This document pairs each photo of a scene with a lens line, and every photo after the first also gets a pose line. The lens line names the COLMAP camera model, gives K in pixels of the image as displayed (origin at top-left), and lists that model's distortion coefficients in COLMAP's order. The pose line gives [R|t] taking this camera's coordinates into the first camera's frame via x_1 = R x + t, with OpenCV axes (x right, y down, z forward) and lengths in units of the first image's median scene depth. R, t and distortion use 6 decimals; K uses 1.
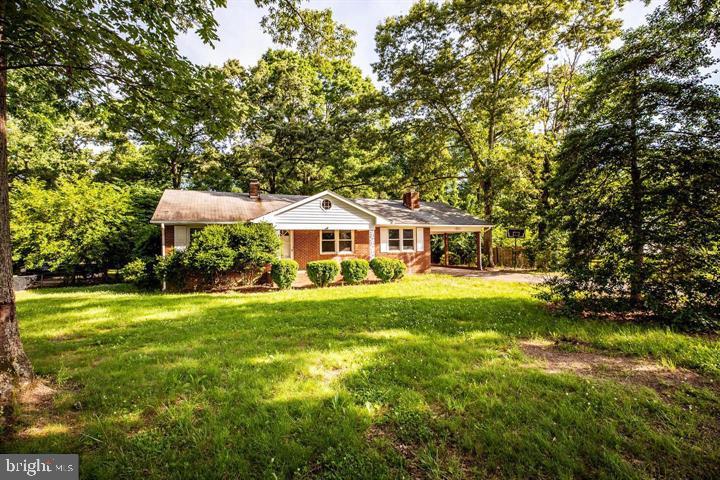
lens RADIAL K [[340.9, 0, 358.9], [0, 340.9, 240.5], [0, 0, 1]] dist [-0.002059, -0.000122]
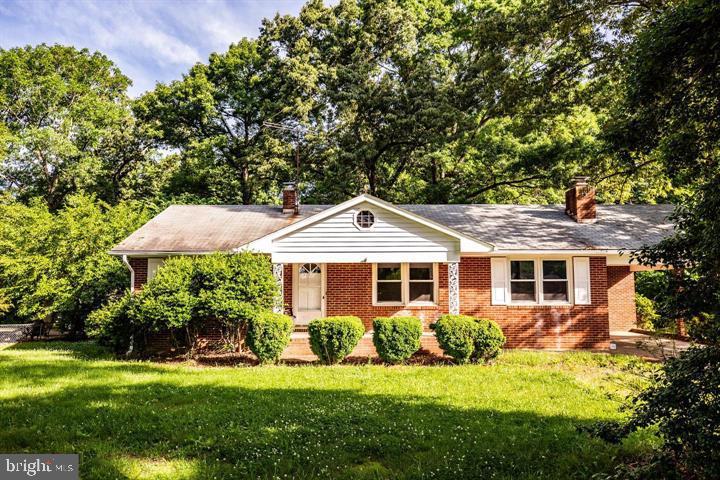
lens RADIAL K [[575.0, 0, 360.8], [0, 575.0, 236.3], [0, 0, 1]] dist [0.001612, -0.000734]
pose [[0.907138, -0.023906, -0.420154, 0.271566], [-0.007064, 0.997380, -0.072000, -0.005982], [0.420774, 0.068282, 0.904592, 0.108434]]
